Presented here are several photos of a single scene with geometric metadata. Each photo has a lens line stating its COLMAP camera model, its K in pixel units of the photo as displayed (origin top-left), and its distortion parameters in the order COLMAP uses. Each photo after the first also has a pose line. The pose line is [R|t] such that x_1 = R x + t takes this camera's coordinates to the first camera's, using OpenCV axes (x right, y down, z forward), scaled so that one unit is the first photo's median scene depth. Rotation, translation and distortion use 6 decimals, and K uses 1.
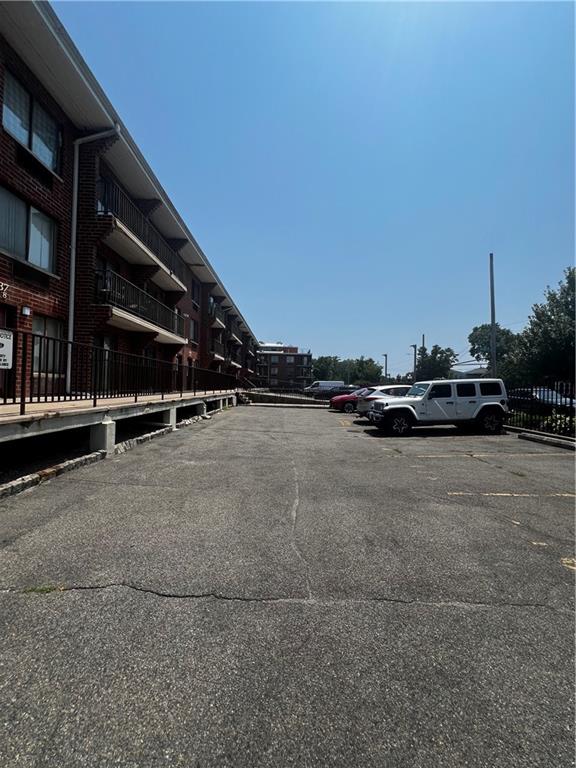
lens RADIAL K [[302.6, 0, 291.6], [0, 302.6, 382.0], [0, 0, 1]] dist [0.003214, 0.000218]
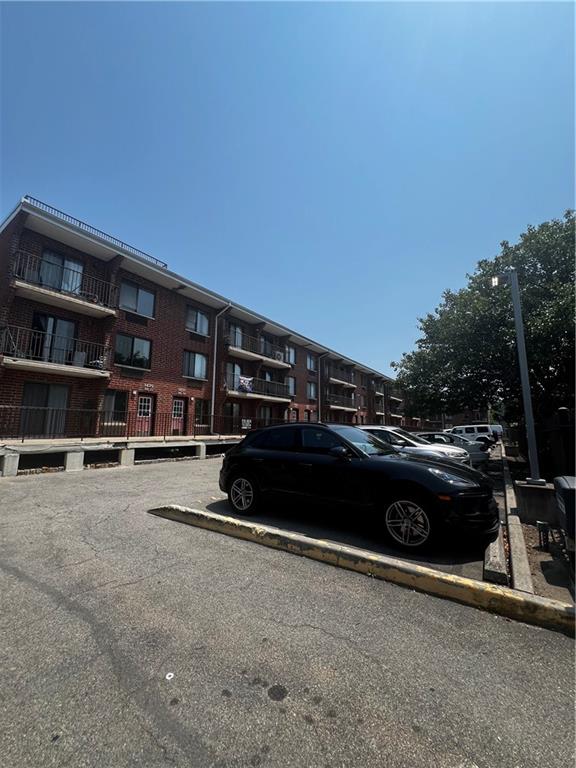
lens RADIAL K [[302.6, 0, 289.9], [0, 302.6, 386.1], [0, 0, 1]] dist [0.003214, 0.000218]
pose [[0.820692, -0.085082, -0.565000, 0.941115], [0.010852, 0.990994, -0.133468, -0.005207], [0.571267, 0.103405, 0.814224, -0.429960]]
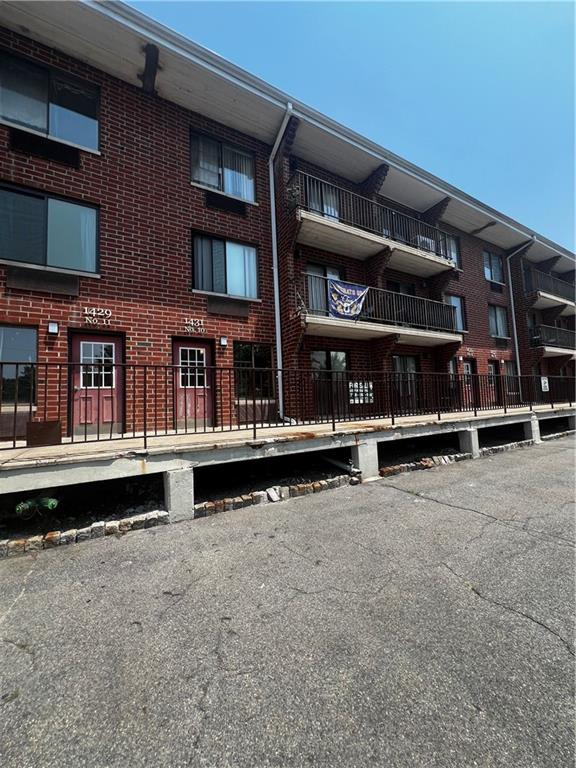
lens RADIAL K [[302.6, 0, 289.3], [0, 302.6, 383.1], [0, 0, 1]] dist [0.003214, 0.000218]
pose [[0.487418, -0.098994, -0.867539, 0.095530], [0.062612, 0.994957, -0.078356, 0.002005], [0.870921, -0.016127, 0.491158, 0.590111]]
